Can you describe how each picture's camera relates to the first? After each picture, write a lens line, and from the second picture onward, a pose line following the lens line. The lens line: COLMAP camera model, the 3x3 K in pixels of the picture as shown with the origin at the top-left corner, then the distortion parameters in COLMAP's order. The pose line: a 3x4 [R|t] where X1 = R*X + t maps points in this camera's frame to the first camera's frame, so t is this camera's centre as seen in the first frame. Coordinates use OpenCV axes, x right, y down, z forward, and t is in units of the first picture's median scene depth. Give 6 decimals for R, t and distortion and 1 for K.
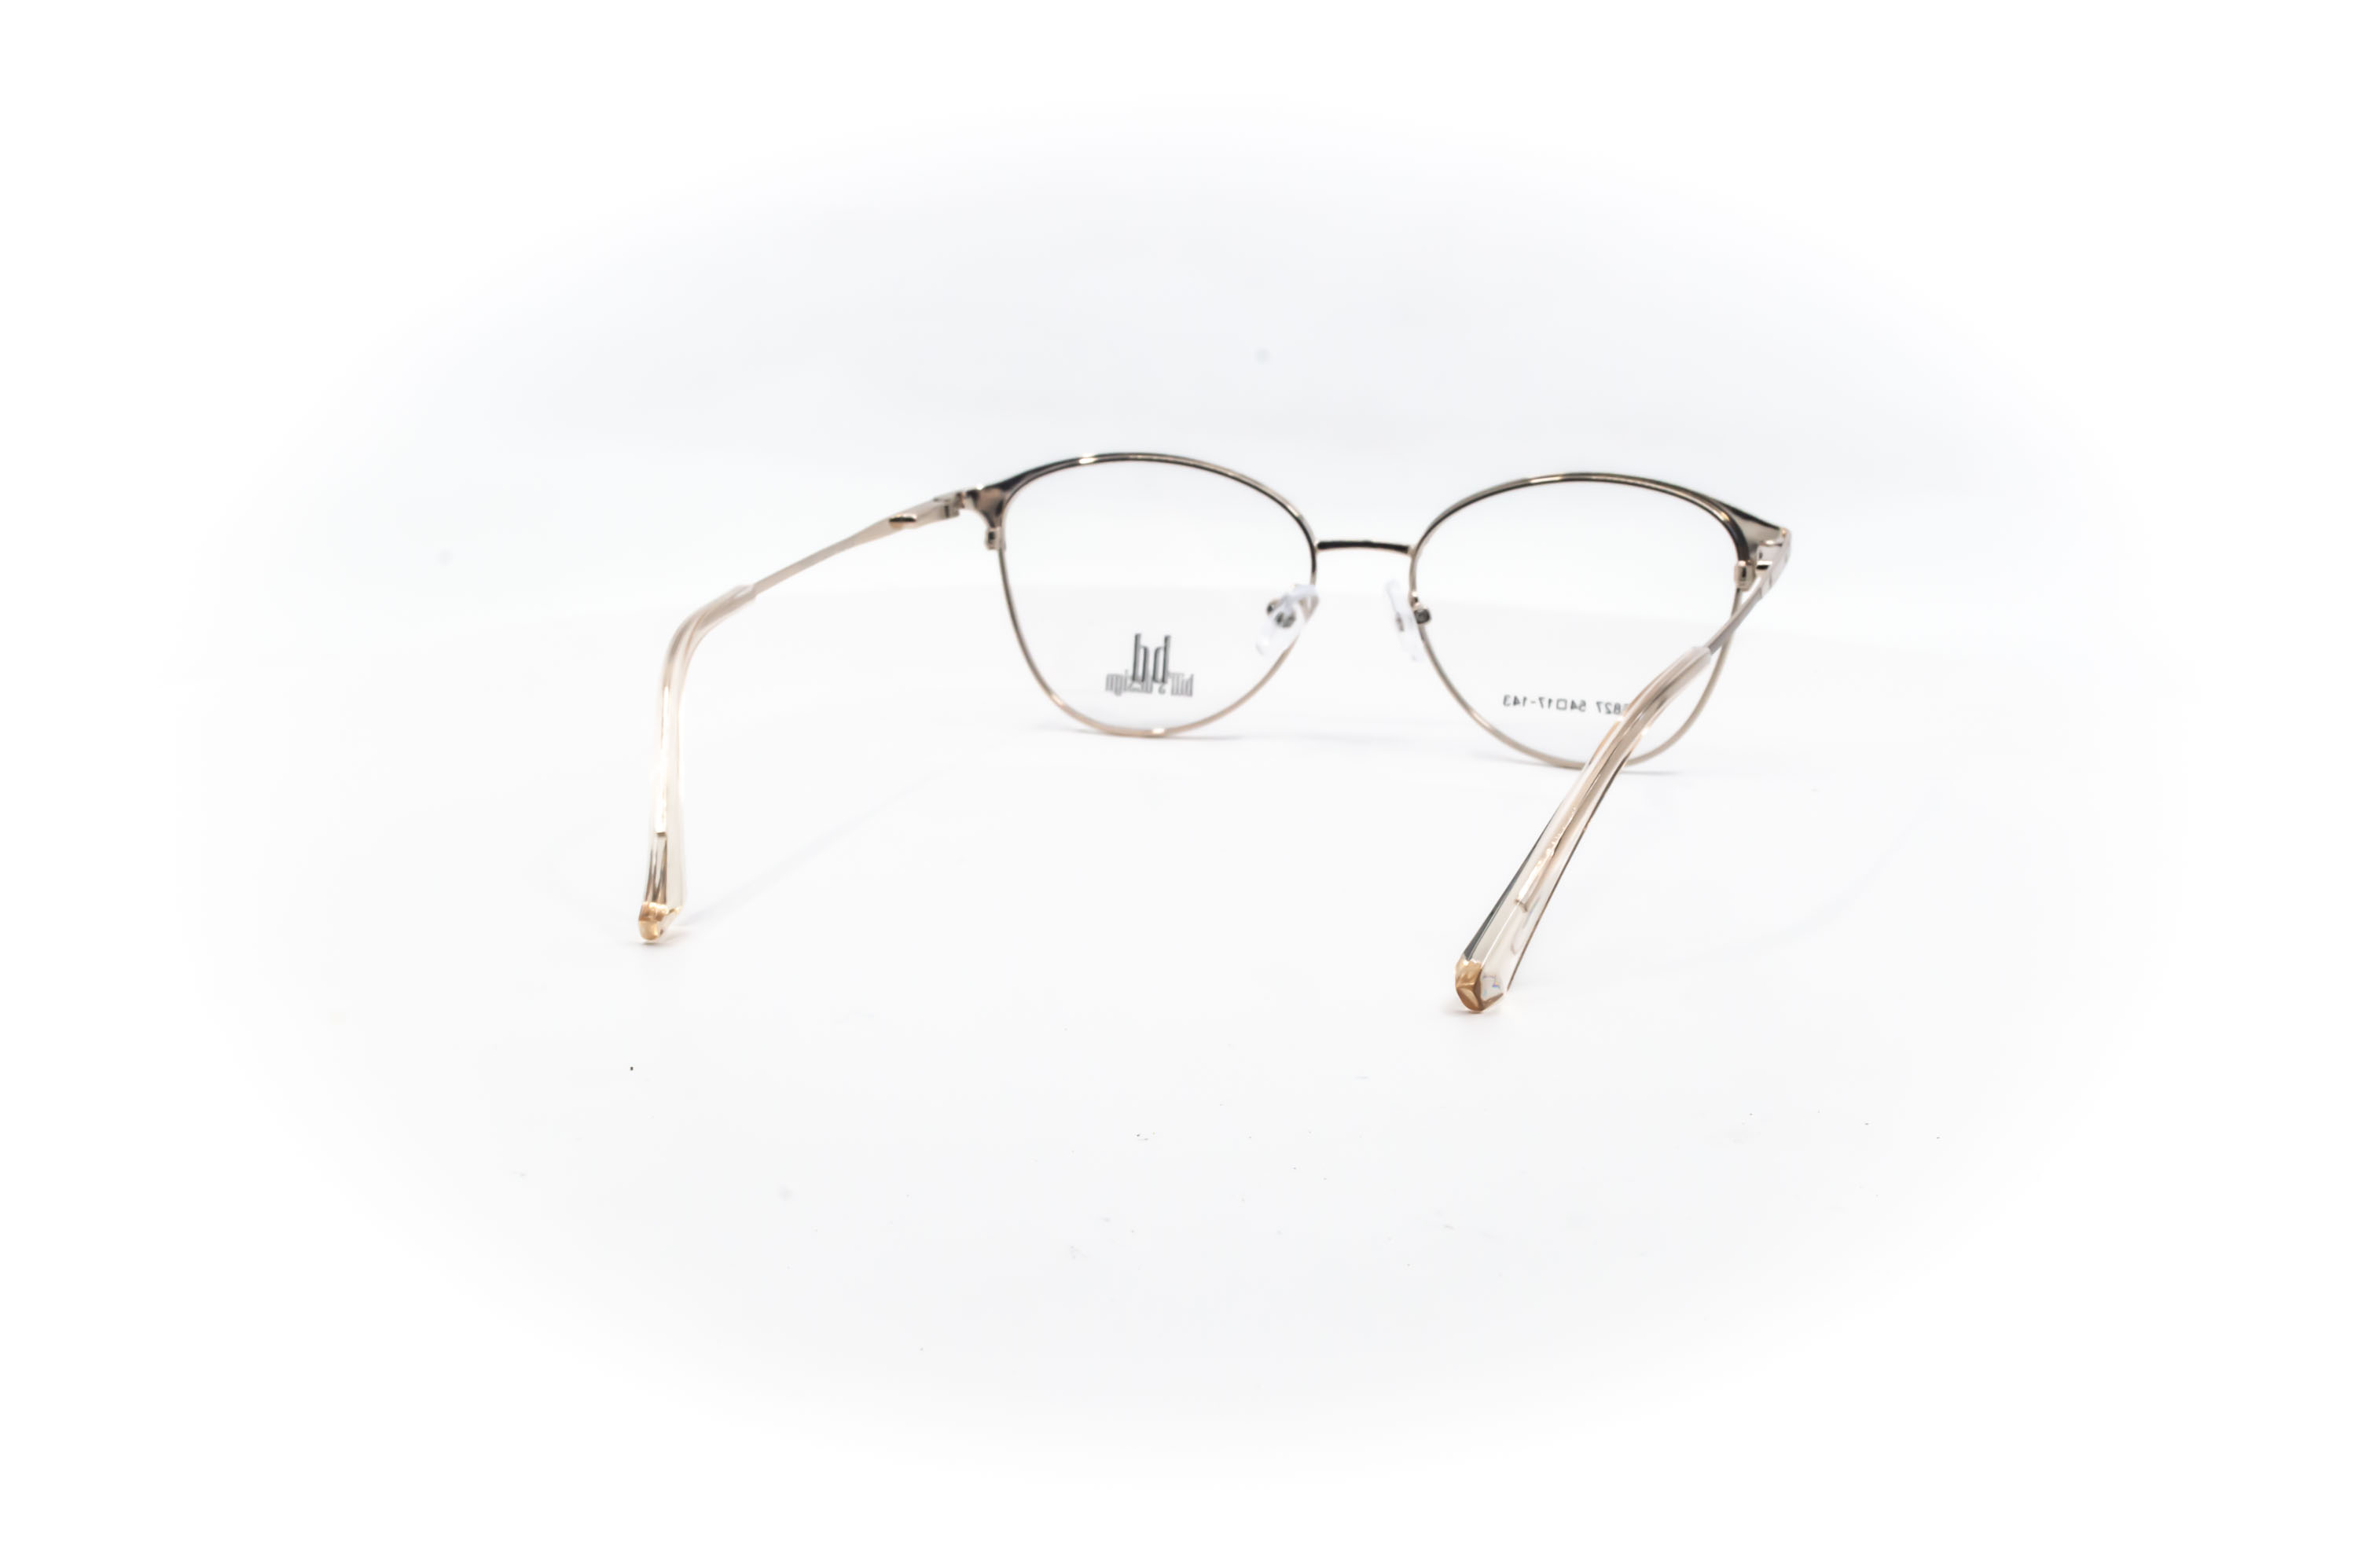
lens RADIAL K [[3058.7, 0, 1179.0], [0, 3058.7, 784.0], [0, 0, 1]] dist [-0.034403, -0.040760]
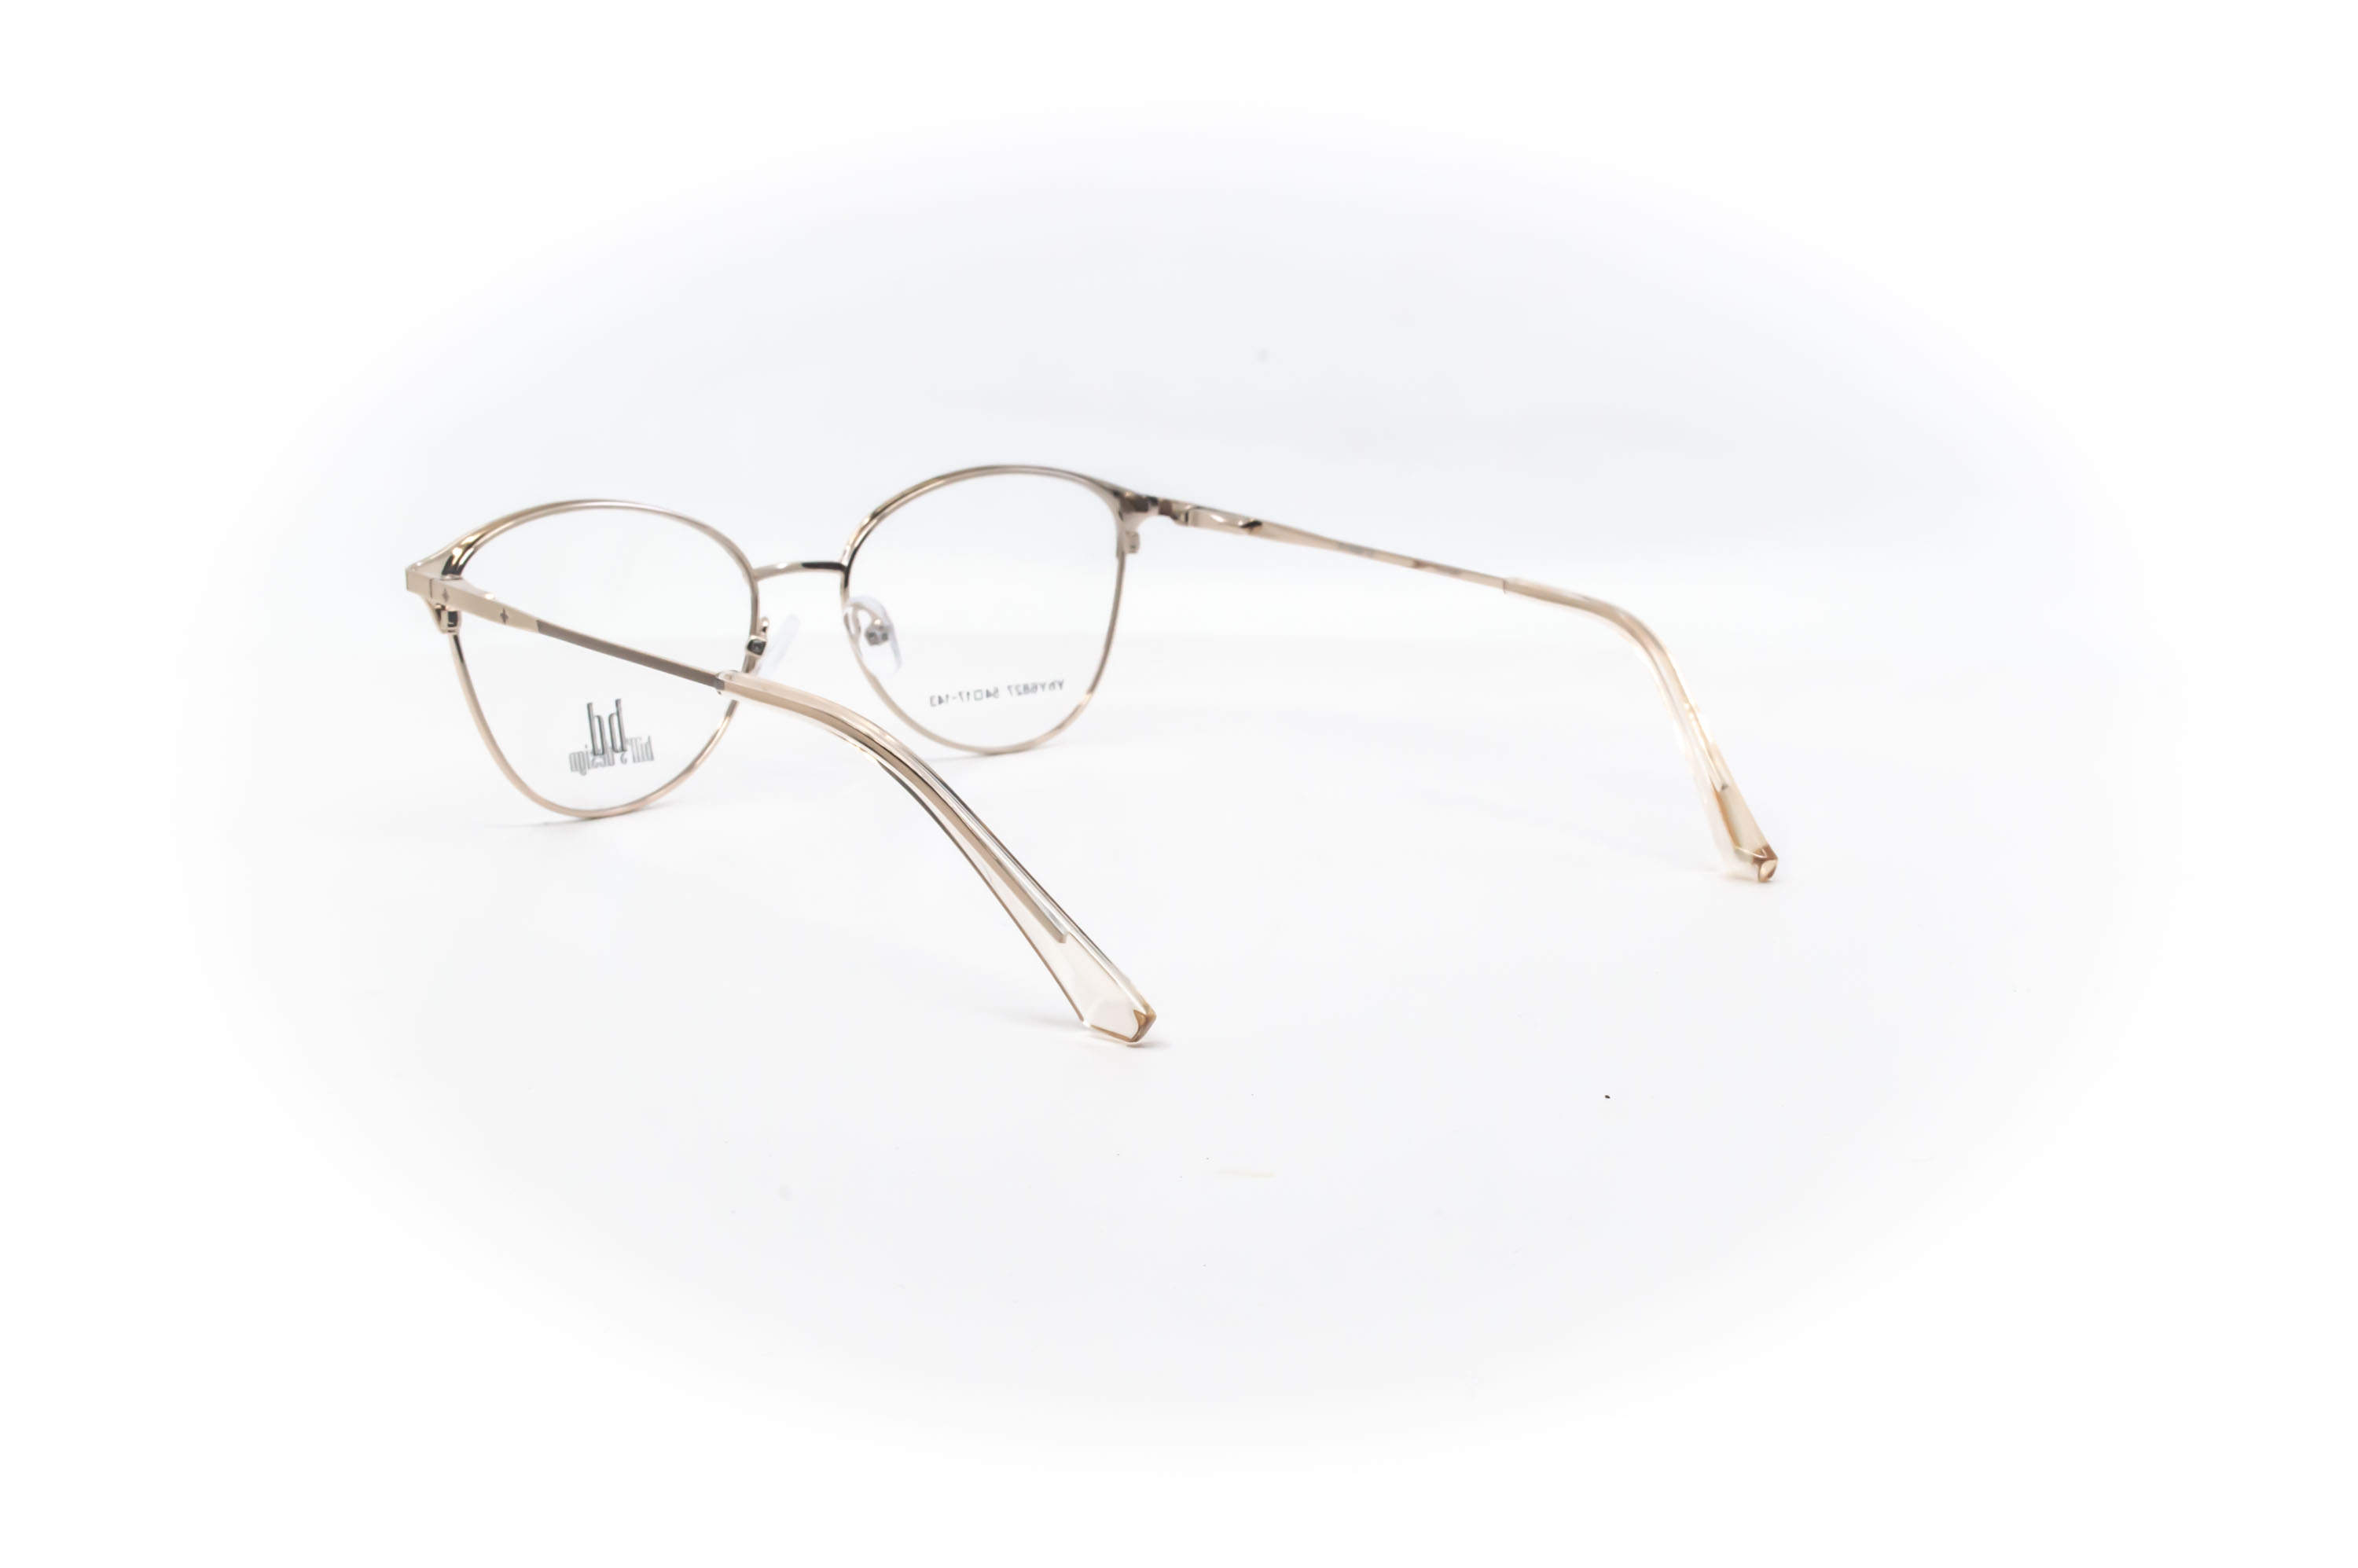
lens RADIAL K [[3058.7, 0, 1179.0], [0, 3058.7, 784.0], [0, 0, 1]] dist [-0.034403, -0.040760]
pose [[0.496089, -0.180015, 0.849406, -0.696868], [0.185978, 0.977598, 0.098564, -0.082811], [-0.848120, 0.109074, 0.518454, 0.399756]]
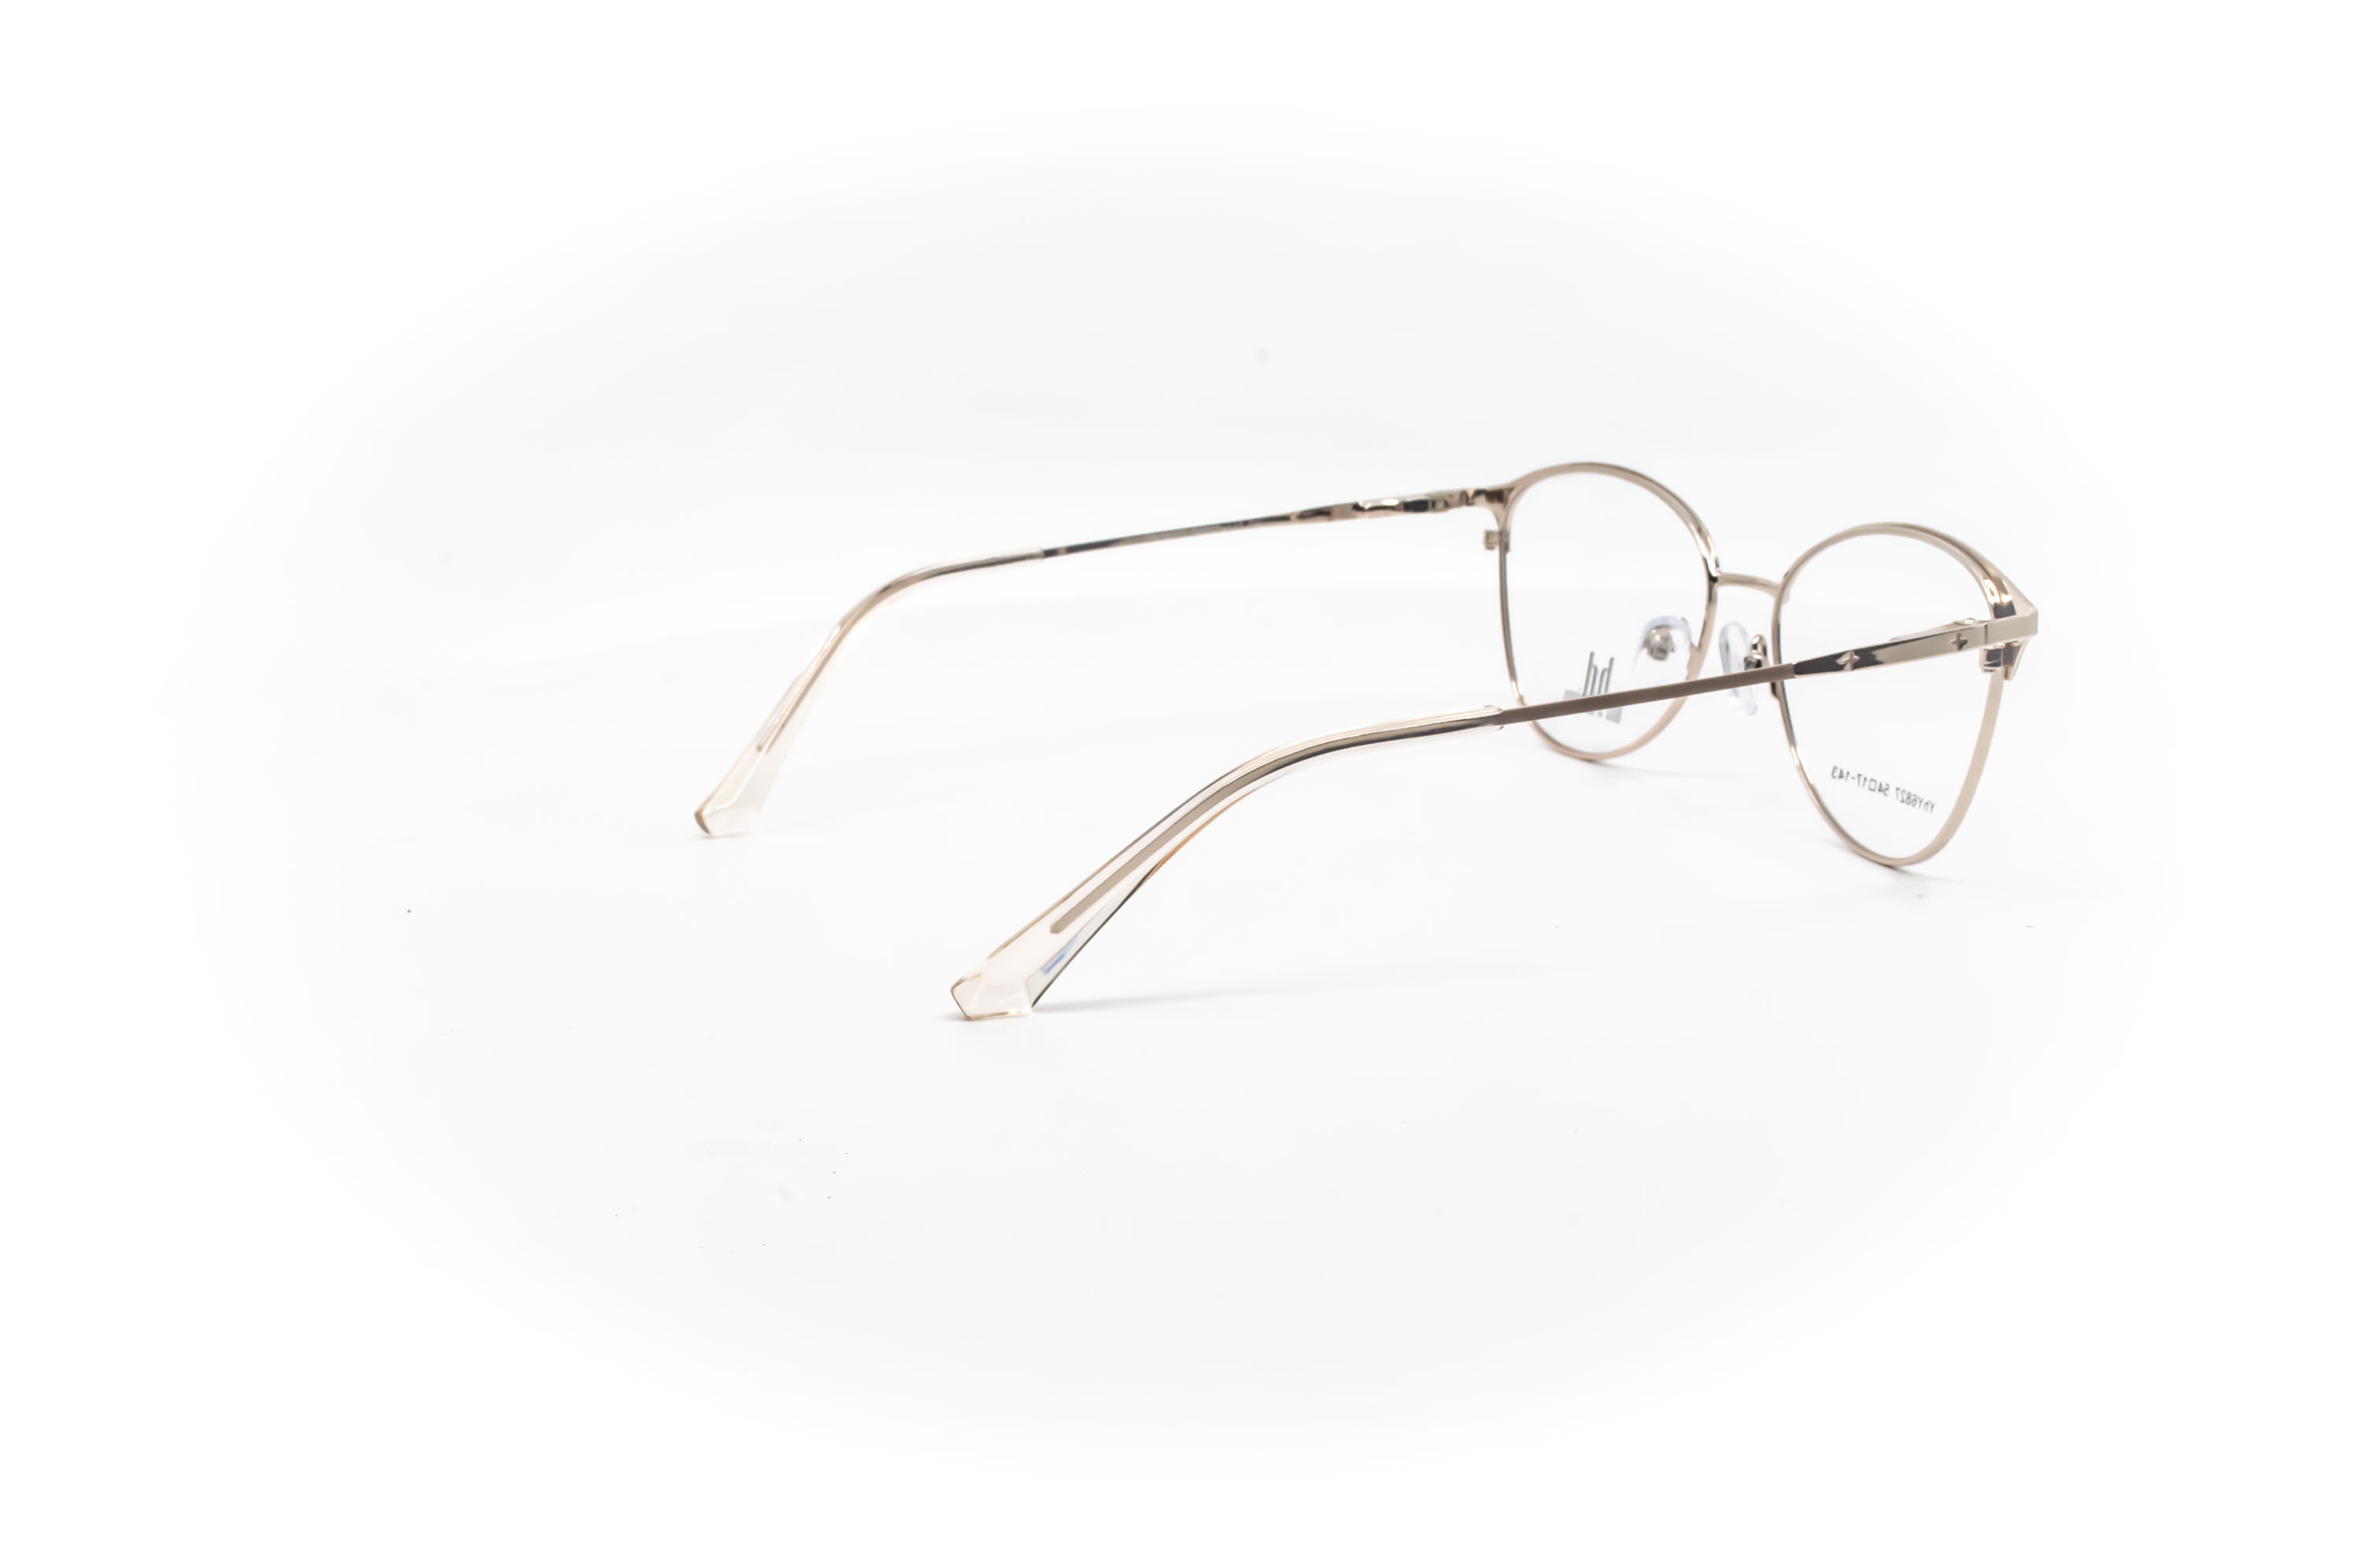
lens RADIAL K [[3058.7, 0, 1179.0], [0, 3058.7, 784.0], [0, 0, 1]] dist [-0.034403, -0.040760]
pose [[0.706037, 0.150003, -0.692106, 0.571466], [-0.143292, 0.987354, 0.067817, -0.055311], [0.693526, 0.051292, 0.718603, 0.225755]]
